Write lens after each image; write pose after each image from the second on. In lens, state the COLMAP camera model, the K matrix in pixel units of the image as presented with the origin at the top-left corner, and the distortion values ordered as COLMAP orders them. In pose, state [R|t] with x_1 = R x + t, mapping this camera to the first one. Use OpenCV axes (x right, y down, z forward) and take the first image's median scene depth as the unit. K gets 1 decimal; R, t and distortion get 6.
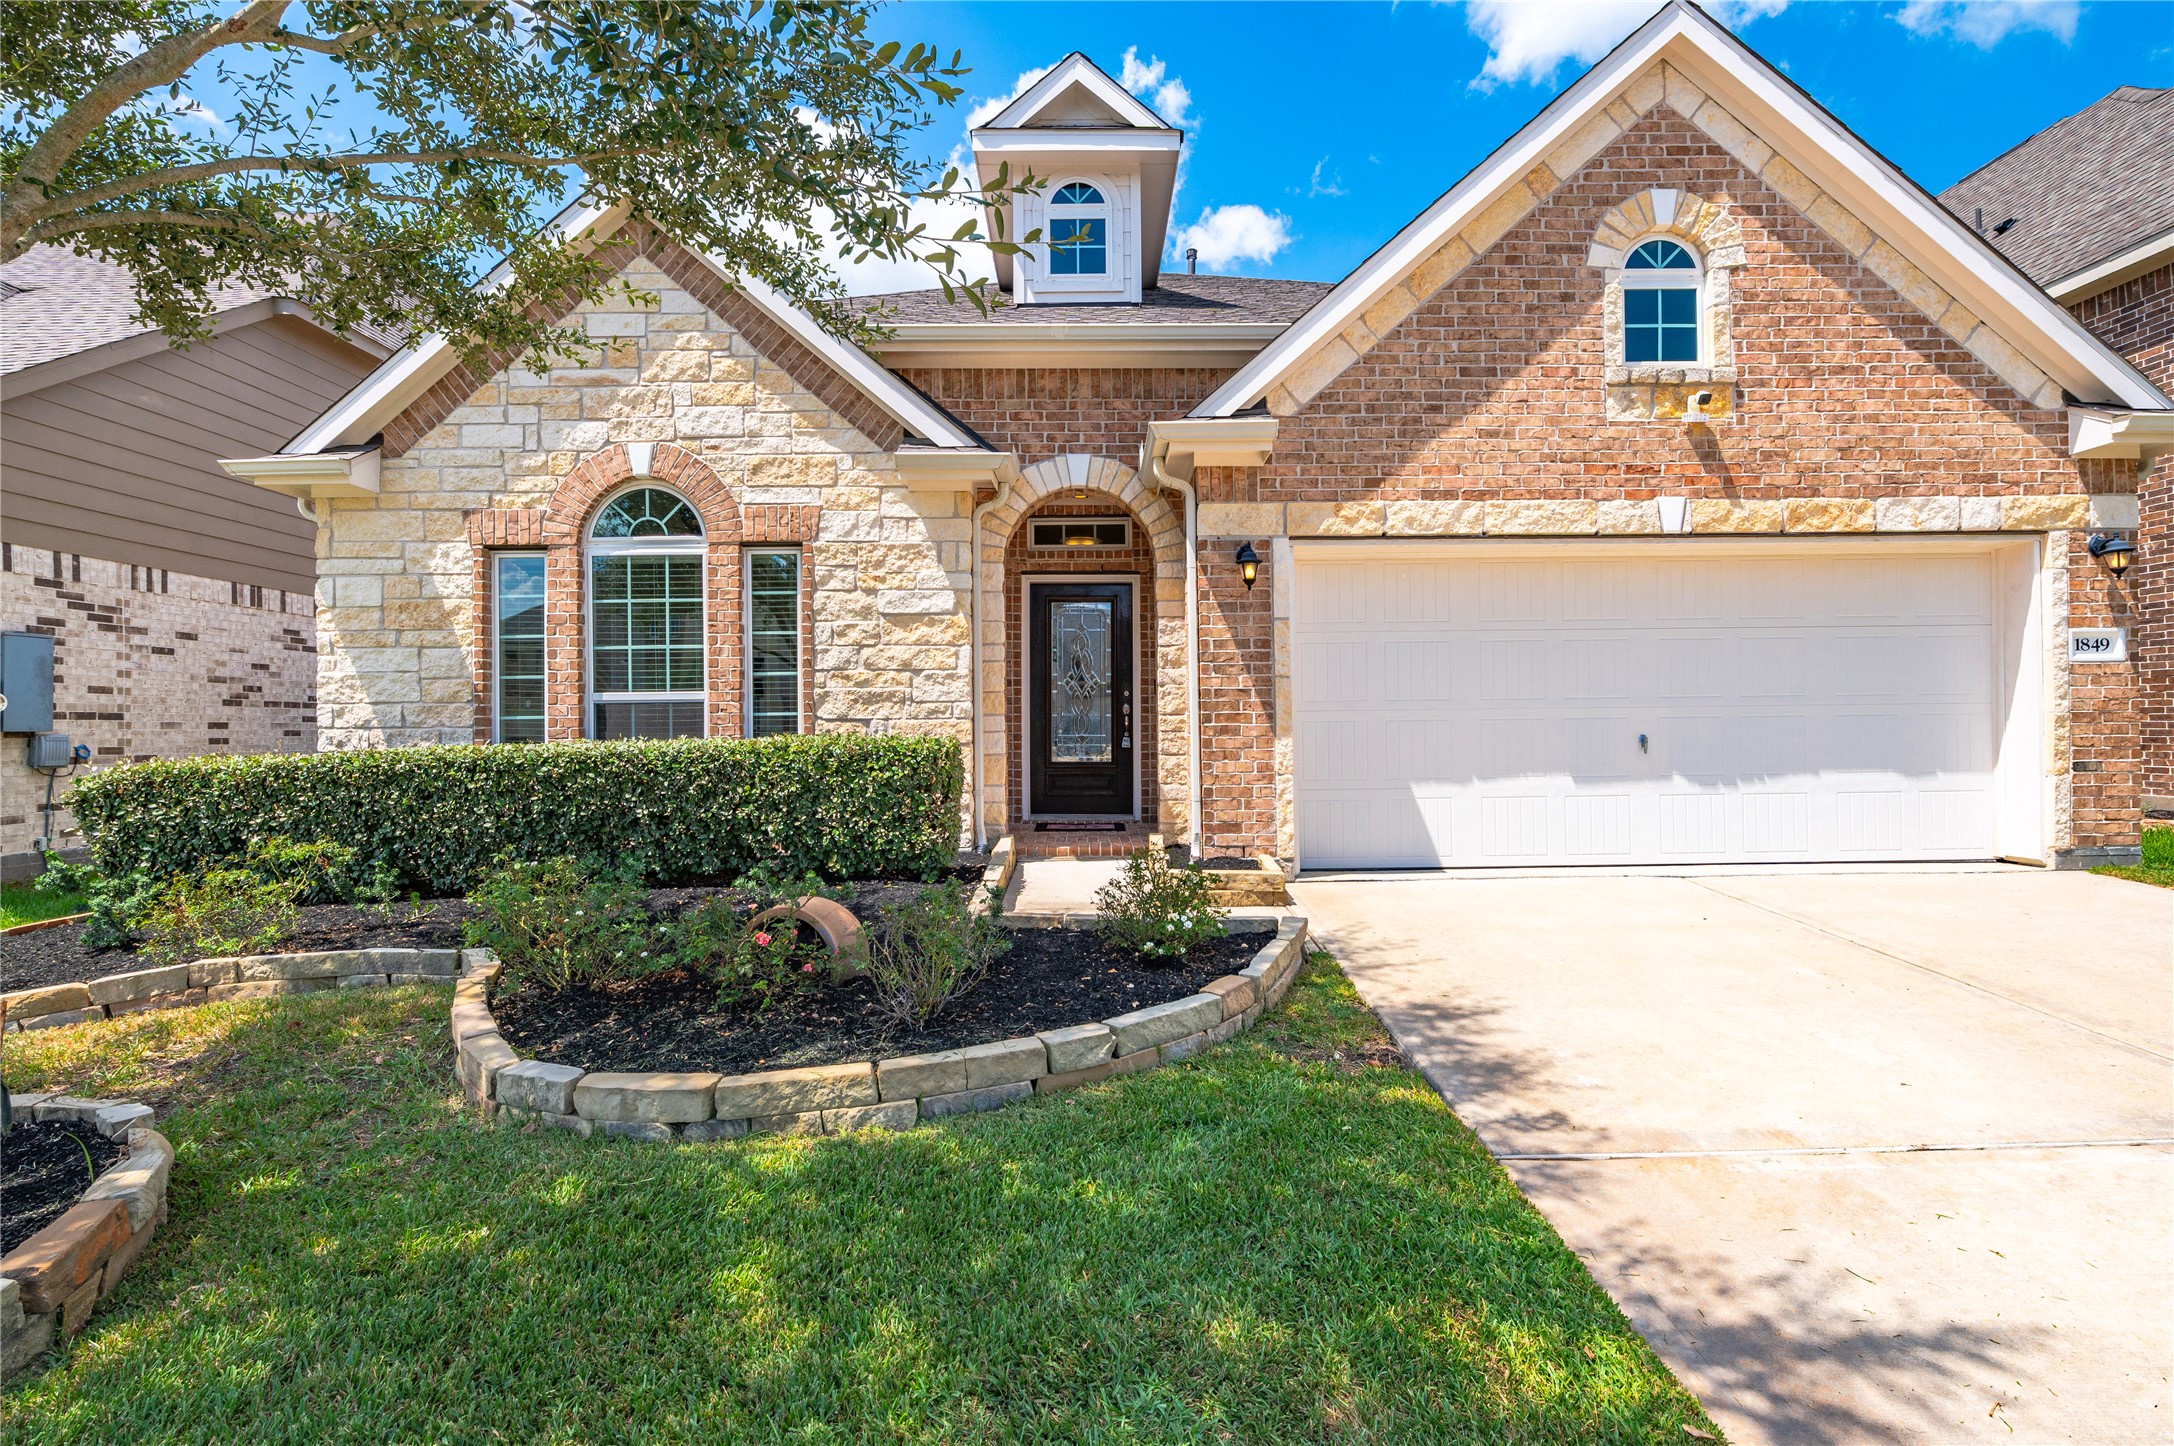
lens RADIAL K [[1014.6, 0, 1093.6], [0, 1014.6, 720.3], [0, 0, 1]] dist [-0.006137, -0.000377]
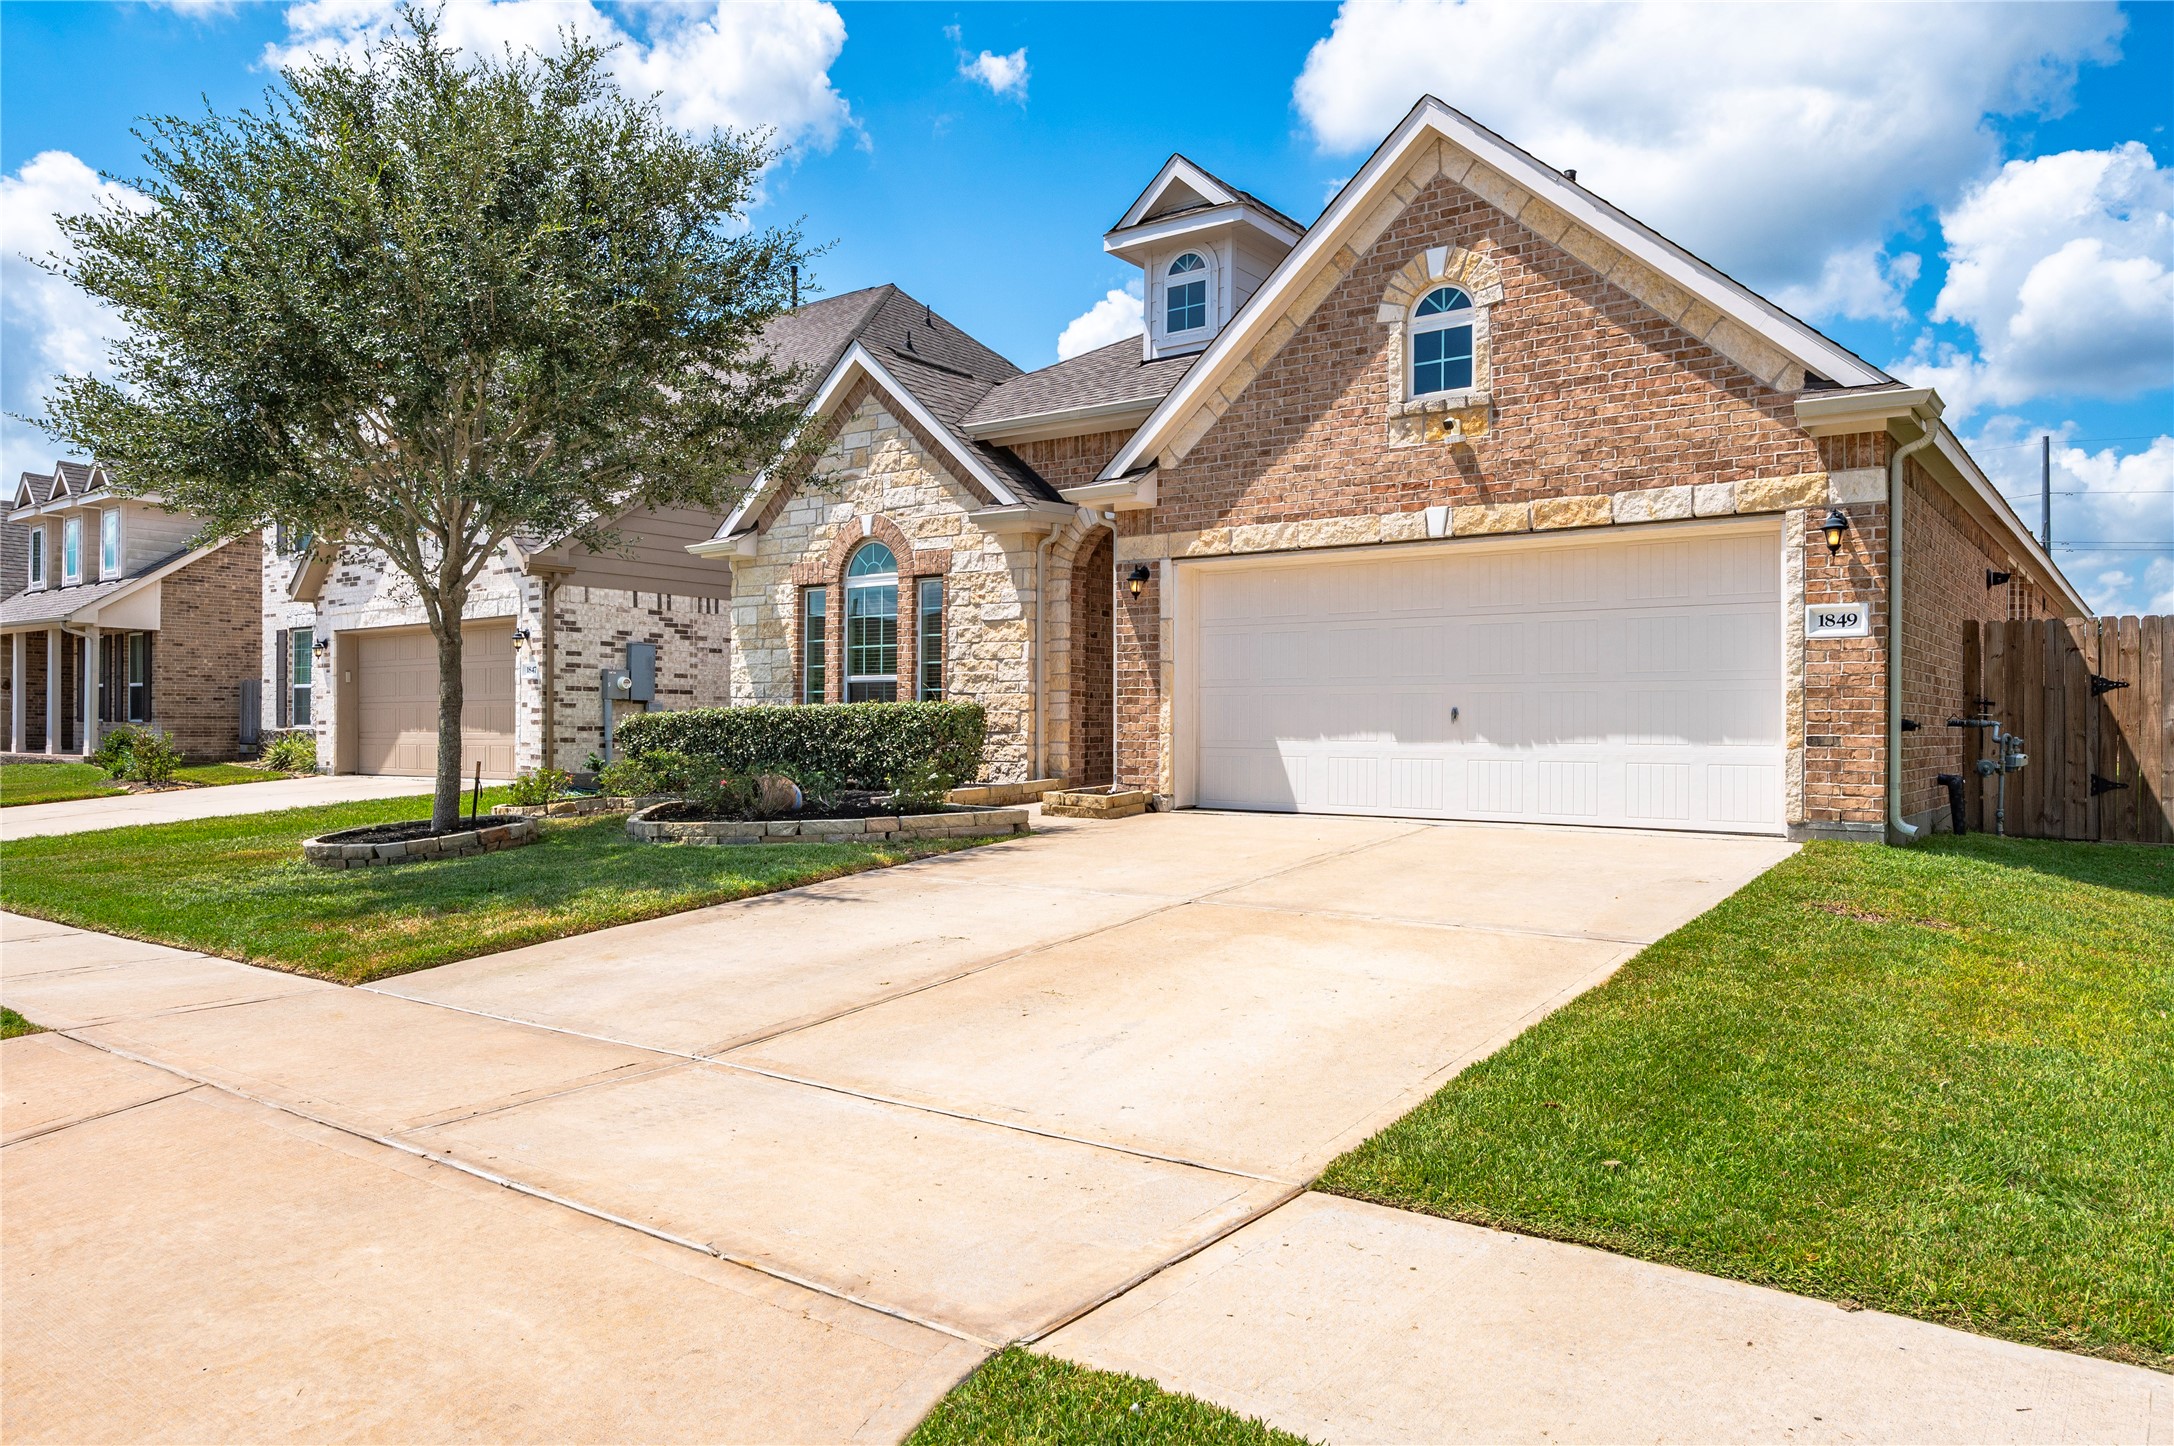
lens RADIAL K [[1464.0, 0, 1090.3], [0, 1464.0, 721.7], [0, 0, 1]] dist [-0.001369, -0.000455]
pose [[0.789240, 0.014155, -0.613921, 1.209145], [-0.012150, 0.999899, 0.007435, 0.022440], [0.613964, 0.001591, 0.789332, -0.563246]]
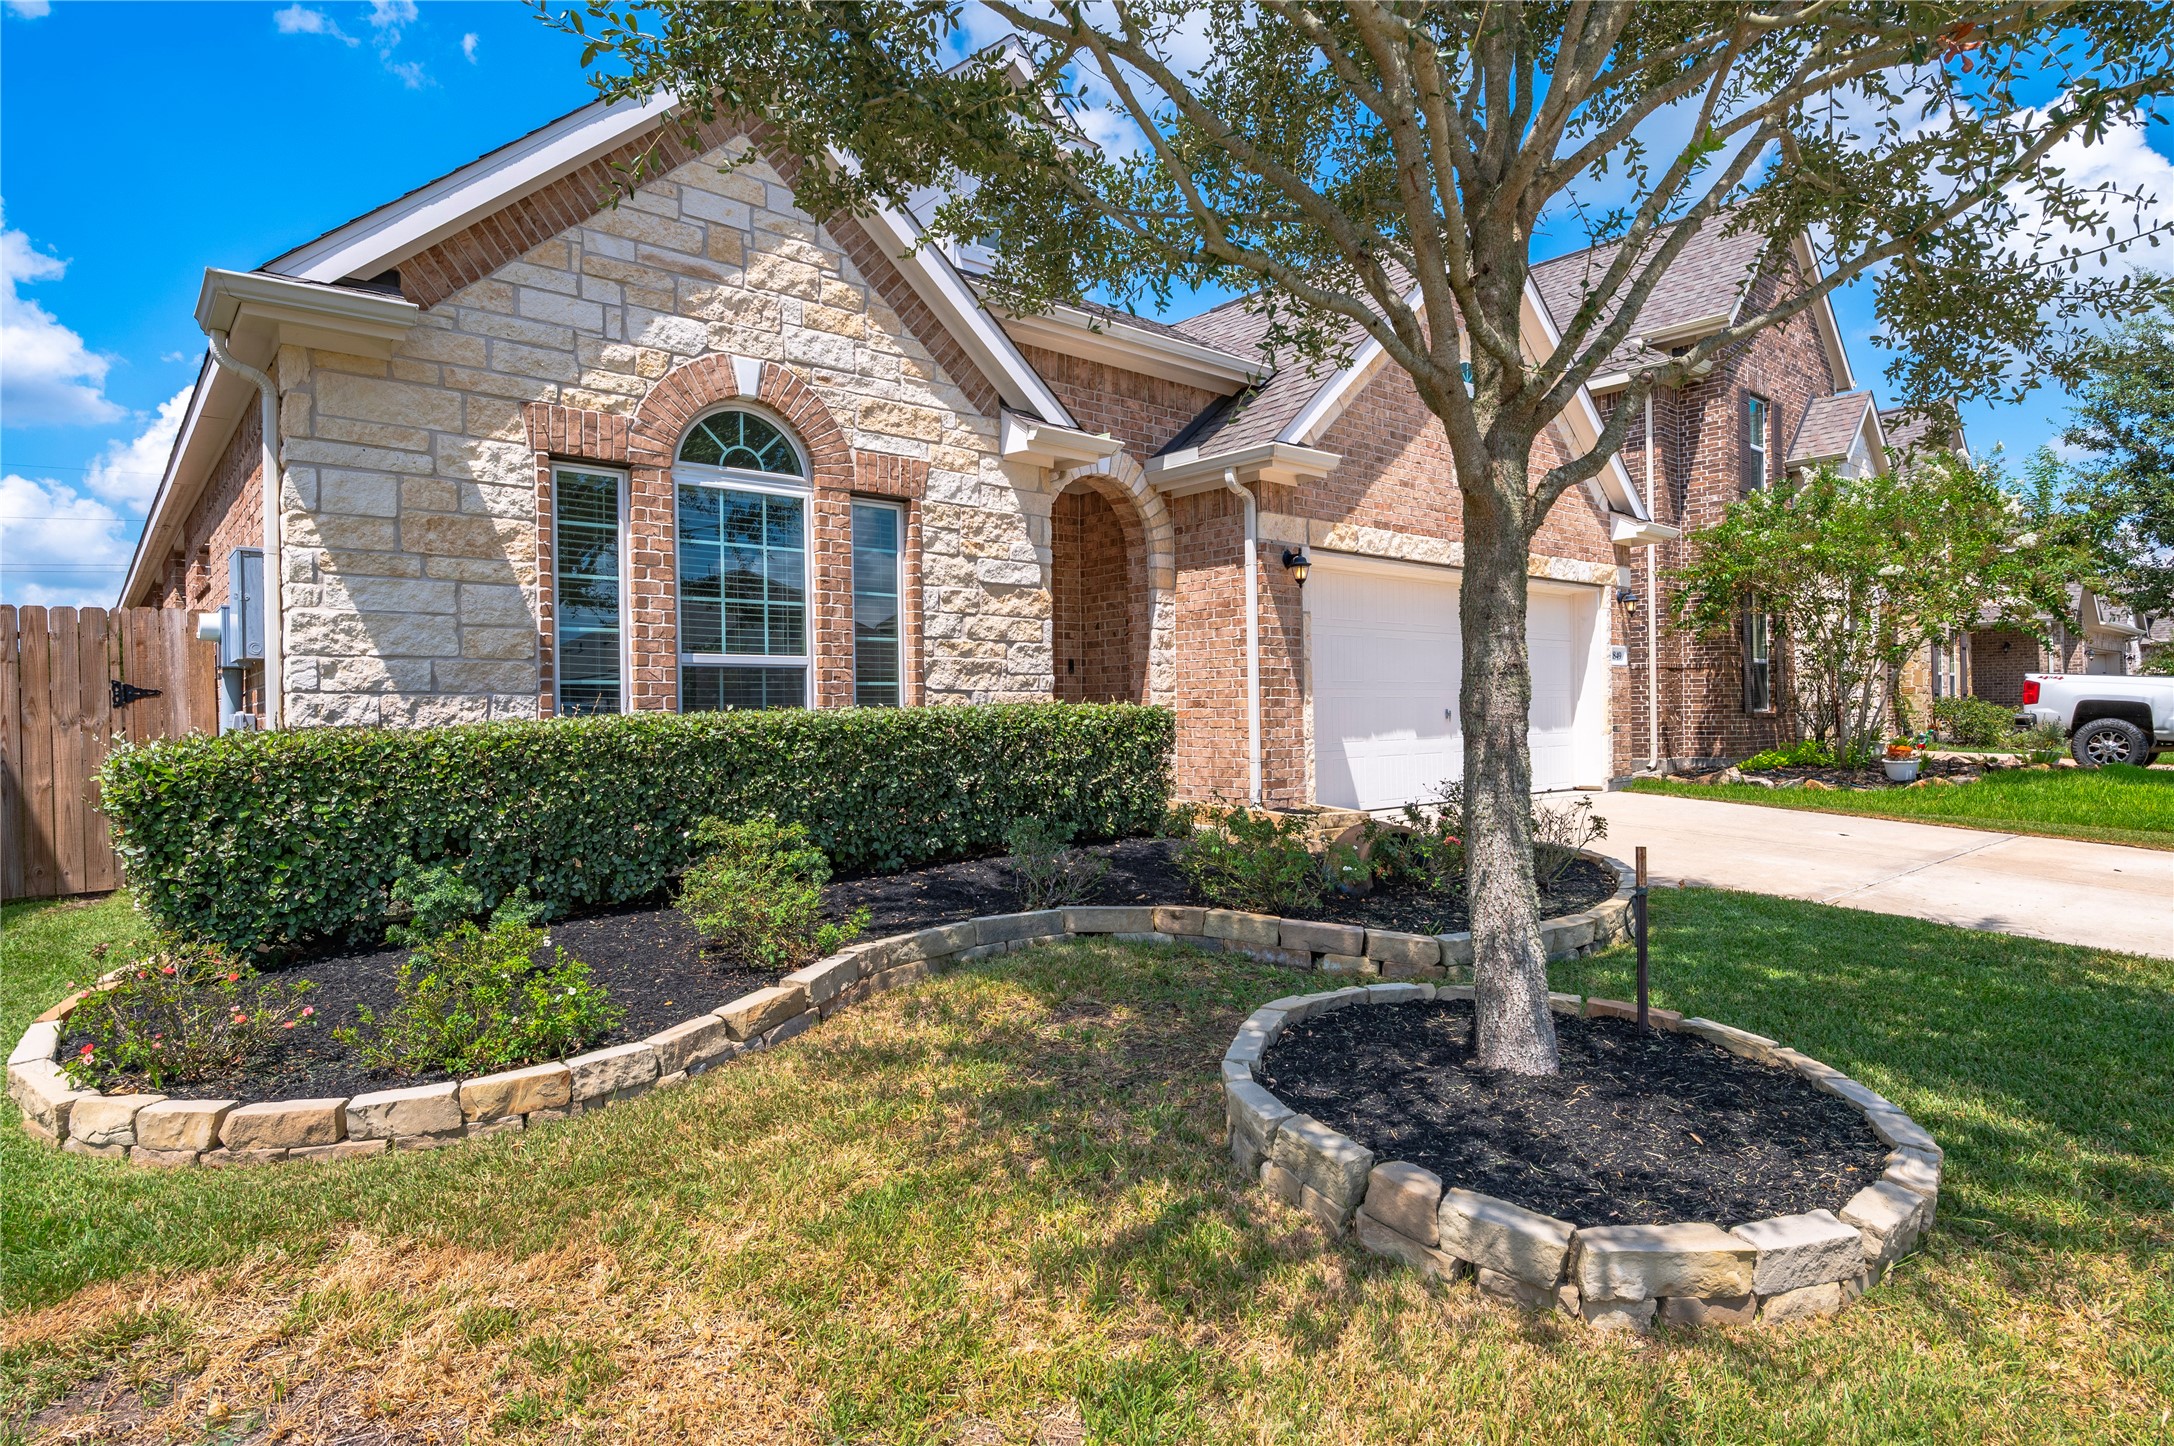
lens RADIAL K [[1191.5, 0, 1100.9], [0, 1191.5, 718.2], [0, 0, 1]] dist [-0.004670, -0.001342]
pose [[0.757990, -0.000240, 0.652266, -0.871283], [0.004256, 0.999980, -0.004578, 0.031034], [-0.652252, 0.006246, 0.757976, 0.062058]]
